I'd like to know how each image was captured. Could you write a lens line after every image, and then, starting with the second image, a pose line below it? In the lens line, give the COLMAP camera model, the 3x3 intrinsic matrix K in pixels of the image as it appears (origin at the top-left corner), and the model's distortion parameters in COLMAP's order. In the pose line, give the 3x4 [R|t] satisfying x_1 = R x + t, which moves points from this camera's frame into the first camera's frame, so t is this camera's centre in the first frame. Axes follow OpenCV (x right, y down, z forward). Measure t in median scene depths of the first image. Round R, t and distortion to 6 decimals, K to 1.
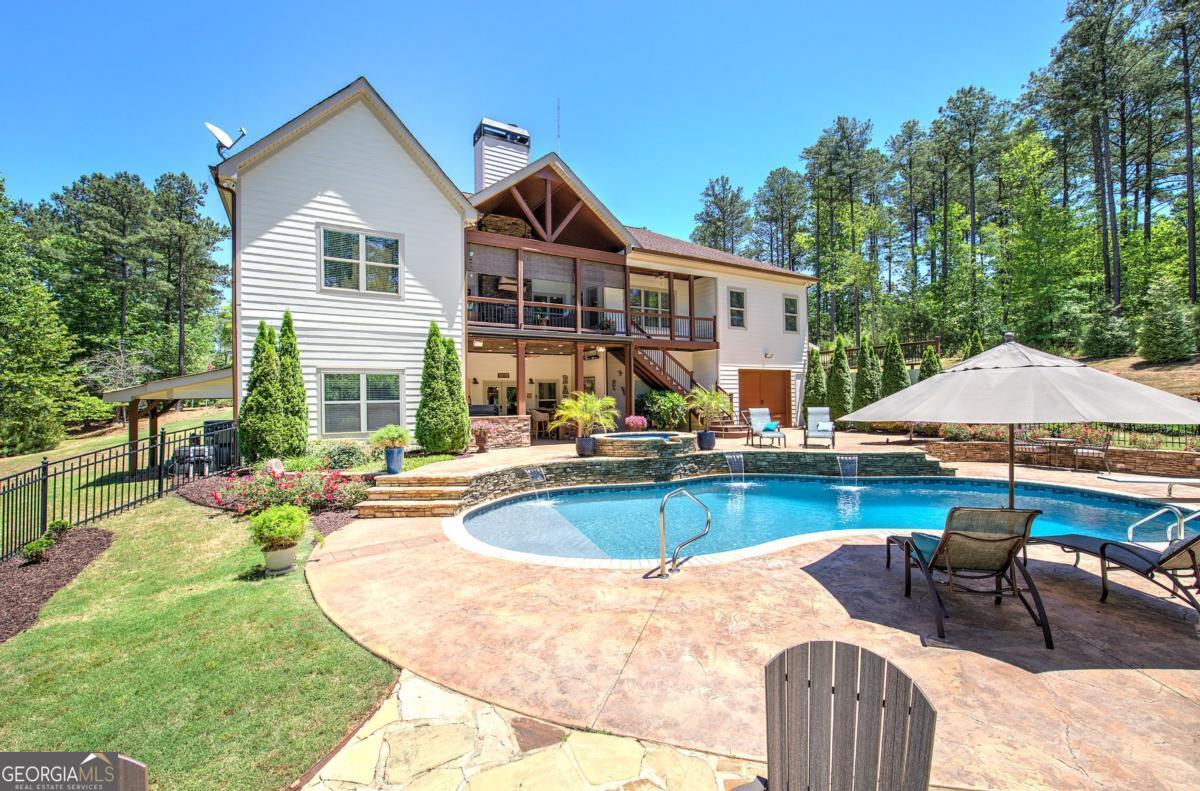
lens RADIAL K [[531.8, 0, 603.8], [0, 531.8, 388.6], [0, 0, 1]] dist [-0.012926, 0.000273]
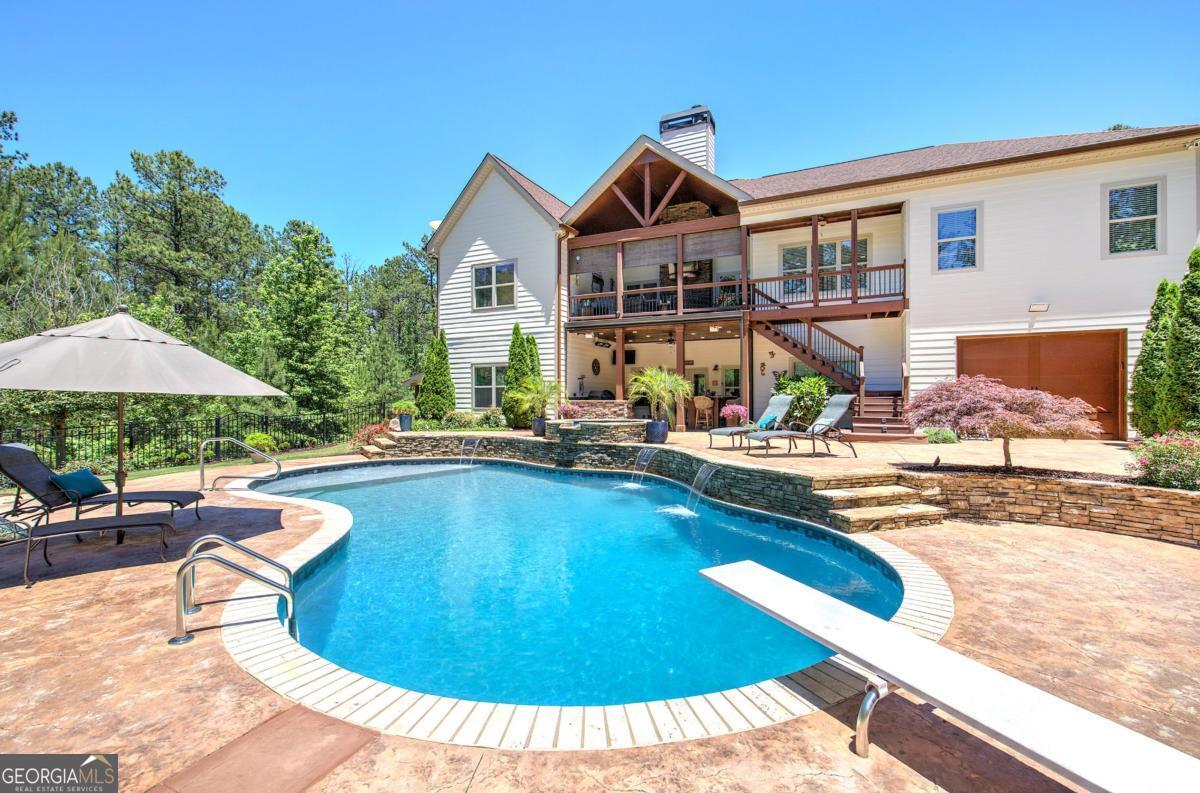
lens RADIAL K [[531.8, 0, 603.8], [0, 531.8, 389.6], [0, 0, 1]] dist [-0.012926, 0.000273]
pose [[0.523913, 0.000675, -0.851771, 0.670567], [0.008327, 0.999948, 0.005914, 0.020785], [0.851731, -0.010191, 0.523880, 0.391642]]
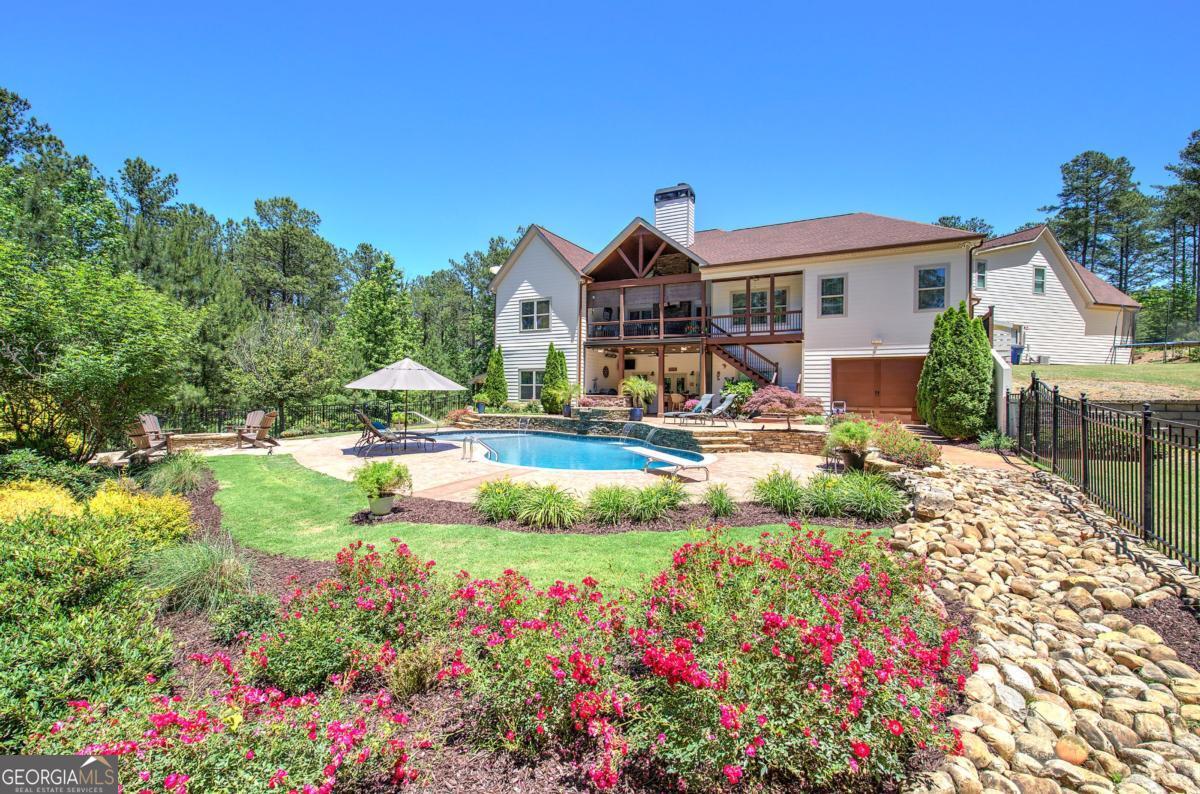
lens RADIAL K [[536.8, 0, 577.0], [0, 536.8, 384.2], [0, 0, 1]] dist [-0.049433, 0.000053]
pose [[0.446465, 0.005818, -0.894782, 1.090452], [-0.003783, 0.999982, 0.004614, 0.009572], [0.894793, 0.001324, 0.446479, 0.179721]]
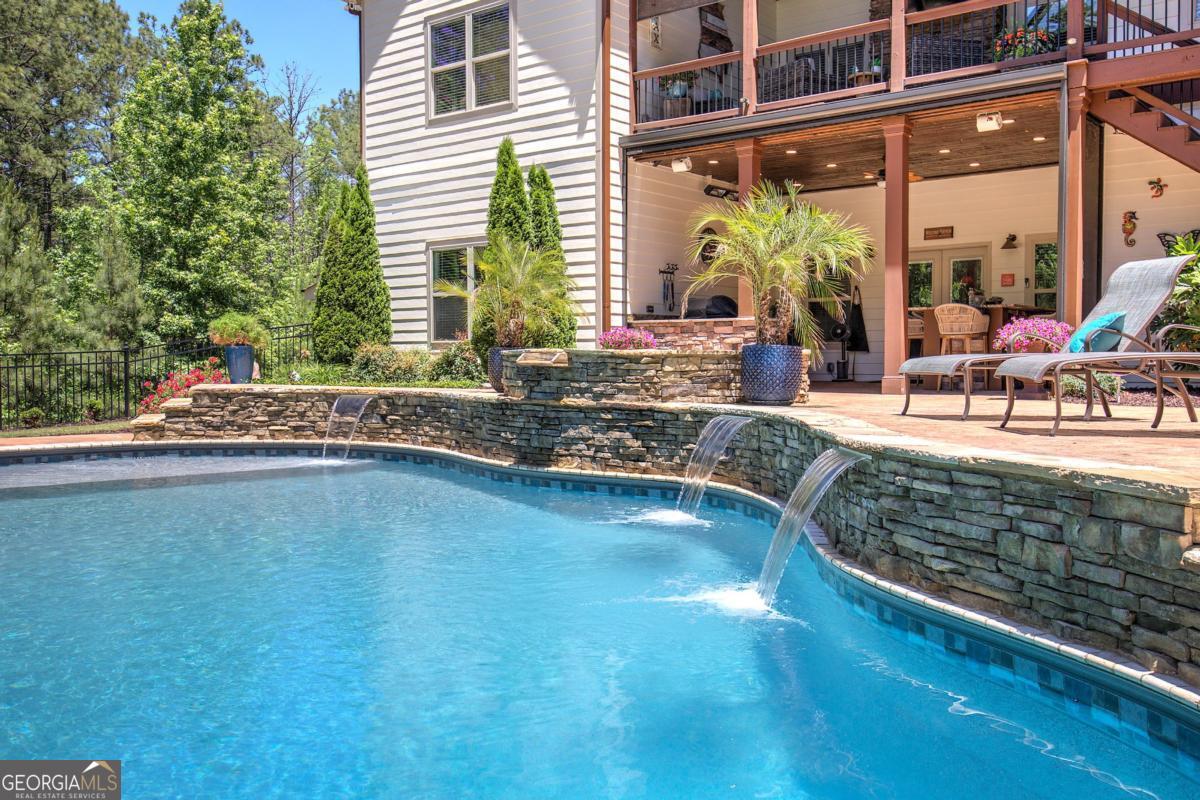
lens RADIAL K [[1035.9, 0, 596.2], [0, 1035.9, 379.8], [0, 0, 1]] dist [0.062672, -0.077389]
pose [[0.324990, 0.035641, -0.945046, 0.558798], [0.009939, 0.999106, 0.041098, 0.059766], [0.945665, -0.022749, 0.324345, 0.565424]]
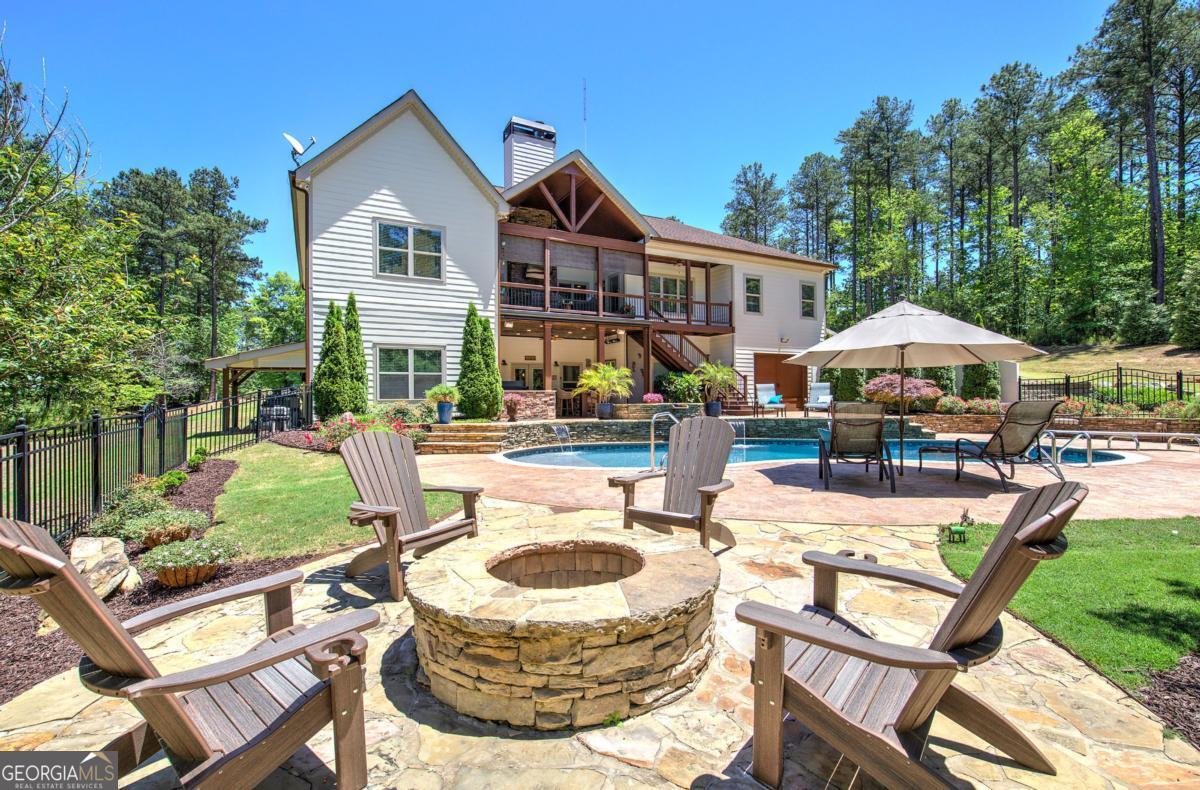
lens RADIAL K [[572.0, 0, 600.0], [0, 572.0, 395.0], [0, 0, 1]] dist [-0.004094, 0.000015]
pose [[0.998414, 0.005698, -0.056014, 0.018420], [-0.005262, 0.999955, 0.007930, 0.045818], [0.056057, -0.007622, 0.998398, -0.163092]]
